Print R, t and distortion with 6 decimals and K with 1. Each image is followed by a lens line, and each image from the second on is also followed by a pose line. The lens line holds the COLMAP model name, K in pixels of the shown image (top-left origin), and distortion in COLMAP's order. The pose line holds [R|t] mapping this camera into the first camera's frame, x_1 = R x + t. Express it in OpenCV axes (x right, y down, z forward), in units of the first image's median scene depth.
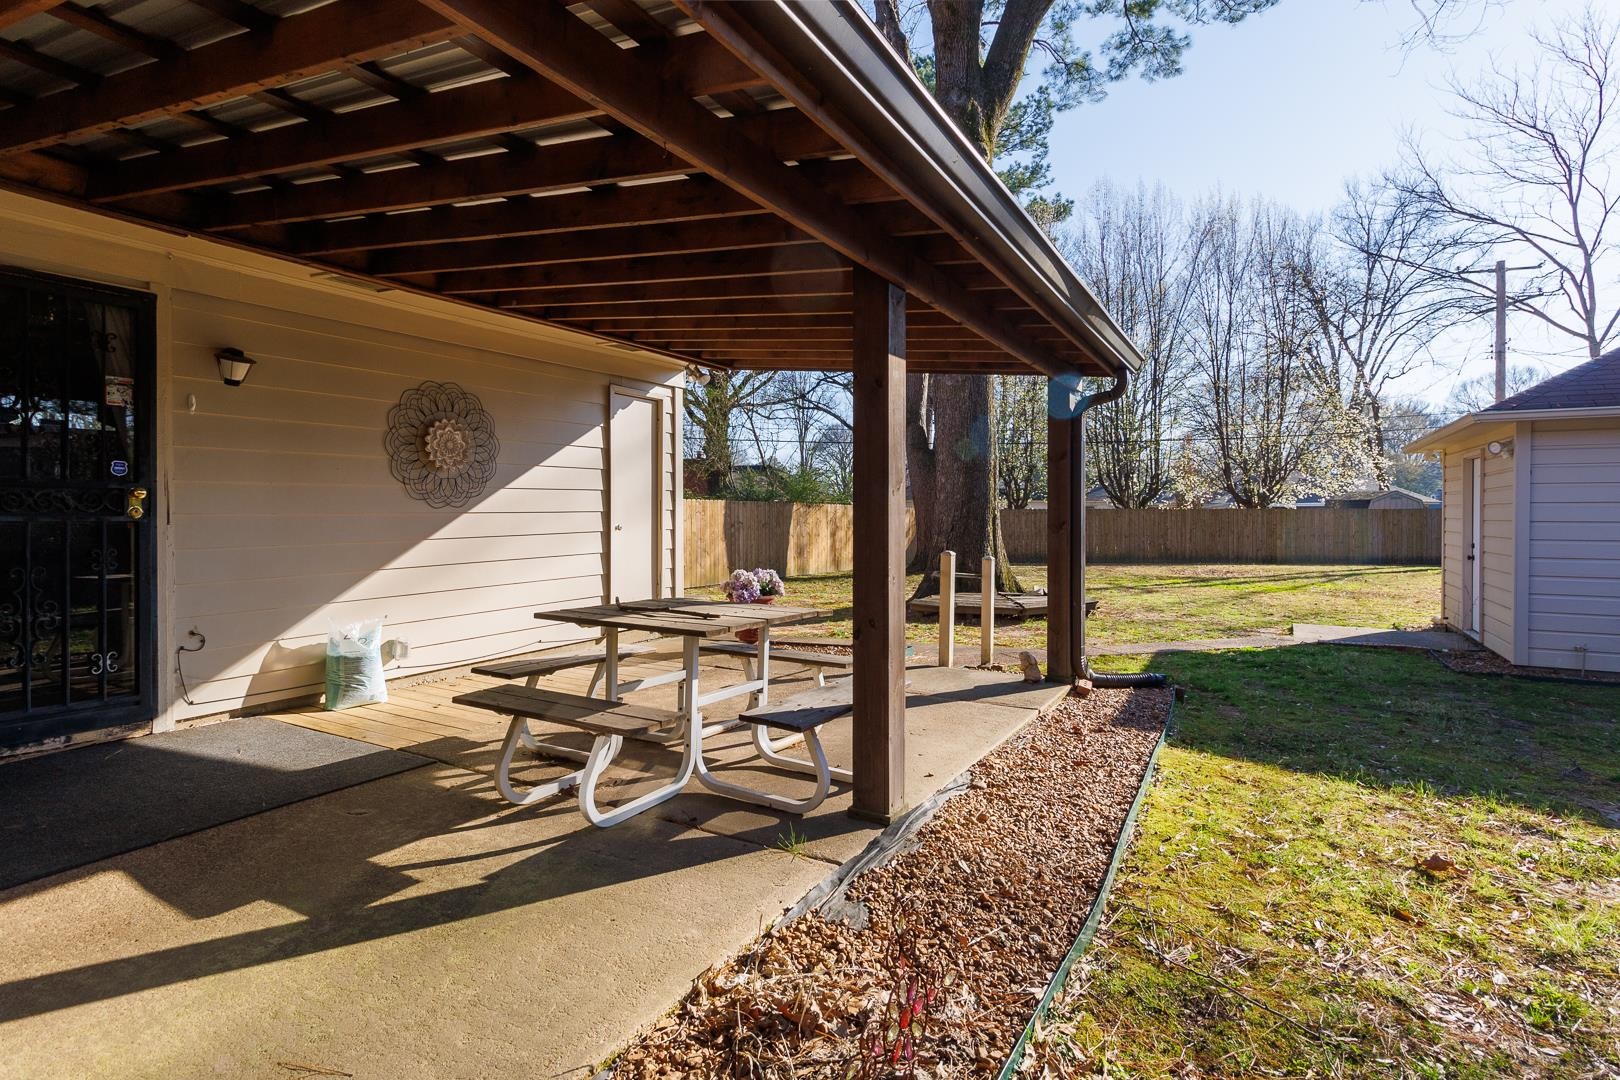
lens RADIAL K [[829.2, 0, 829.3], [0, 829.2, 518.5], [0, 0, 1]] dist [0.000820, -0.000505]
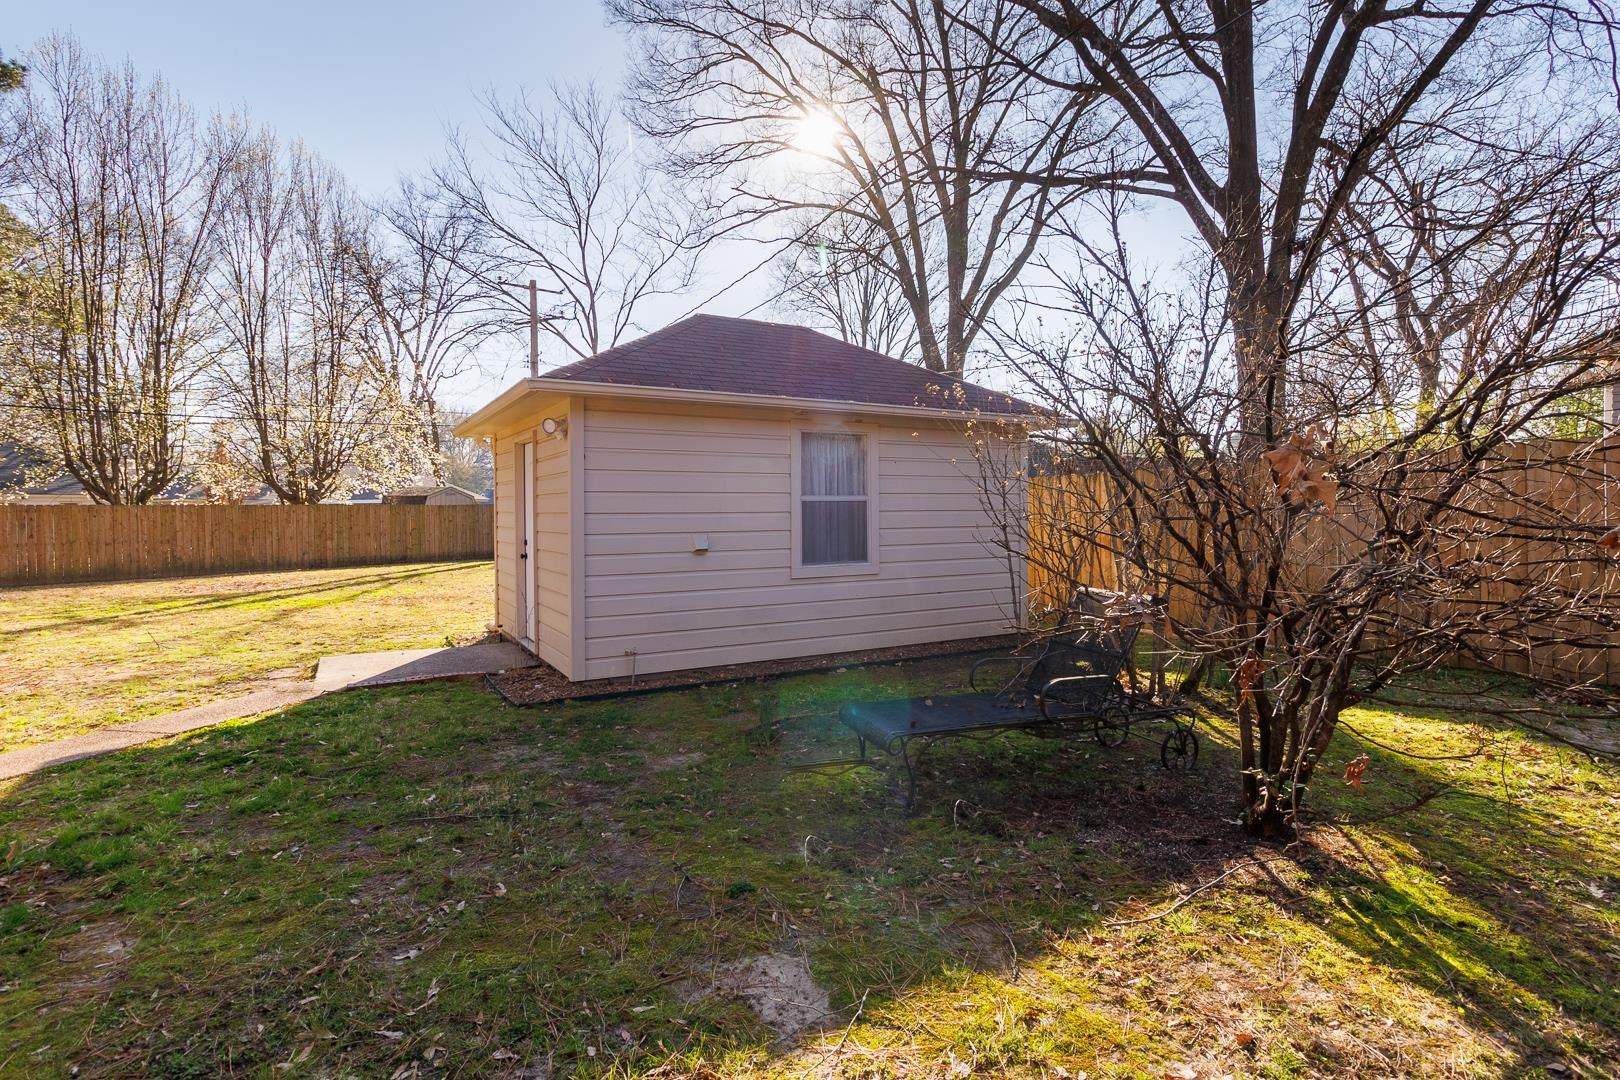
lens RADIAL K [[829.2, 0, 829.3], [0, 829.2, 518.5], [0, 0, 1]] dist [0.000820, -0.000505]
pose [[0.519111, -0.015249, 0.854571, 0.063974], [0.013464, 0.999863, 0.009663, 0.001051], [-0.854601, 0.006490, 0.519245, 0.089395]]
